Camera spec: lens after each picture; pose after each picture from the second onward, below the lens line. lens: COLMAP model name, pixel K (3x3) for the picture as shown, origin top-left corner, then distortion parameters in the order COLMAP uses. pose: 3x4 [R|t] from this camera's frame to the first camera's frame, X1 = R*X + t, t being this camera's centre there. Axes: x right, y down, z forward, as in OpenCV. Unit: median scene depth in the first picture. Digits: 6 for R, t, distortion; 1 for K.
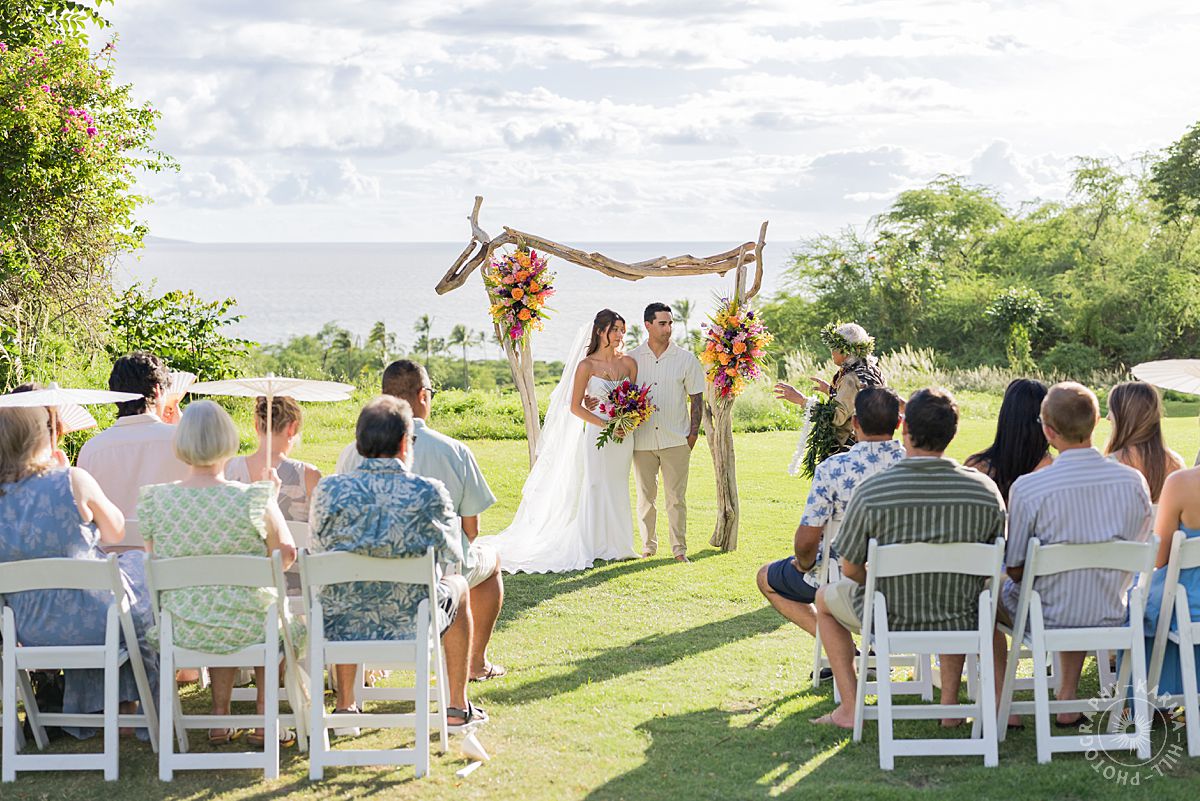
lens RADIAL K [[1612.1, 0, 600.0], [0, 1612.1, 400.5], [0, 0, 1]] dist [0.020536, 0.005322]
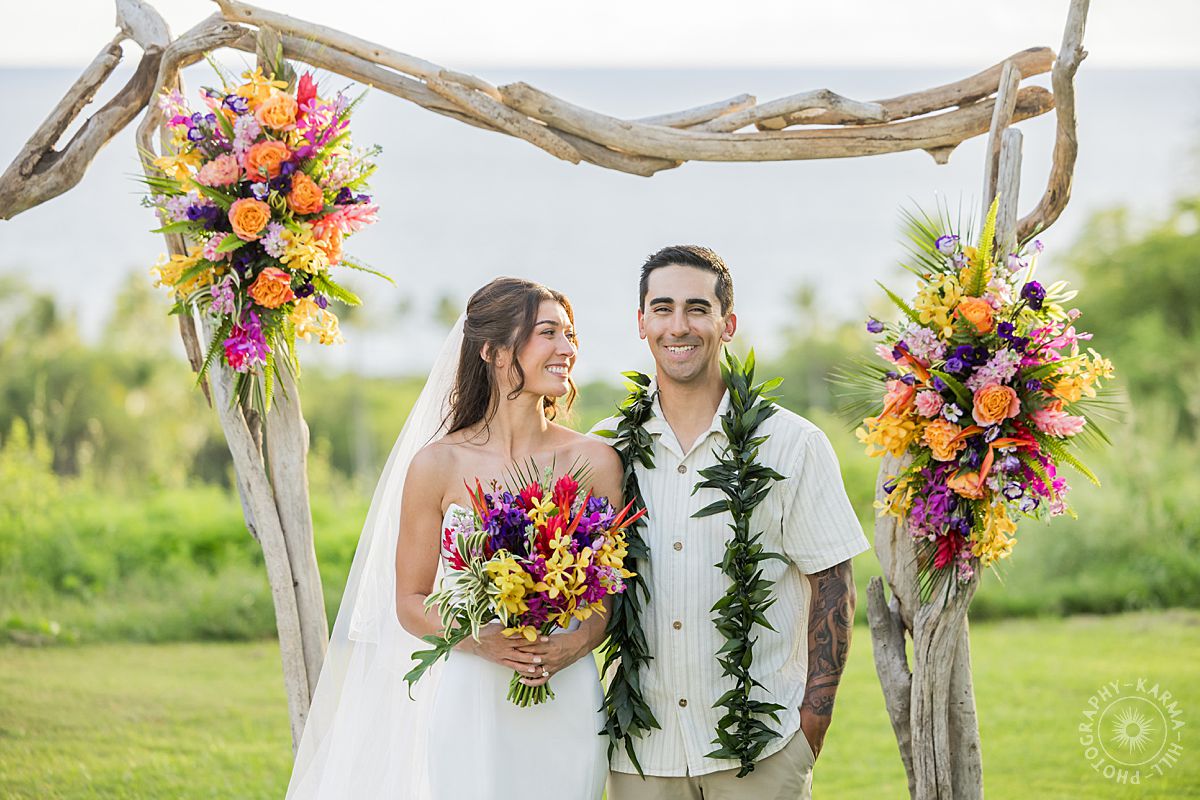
lens RADIAL K [[4207.9, 0, 570.8], [0, 4207.9, 398.9], [0, 0, 1]] dist [0.022567, -1.966742]
pose [[0.999396, 0.005446, -0.034314, 0.034277], [-0.006059, 0.999824, -0.017776, -0.018917], [0.034211, 0.017973, 0.999253, 0.220413]]
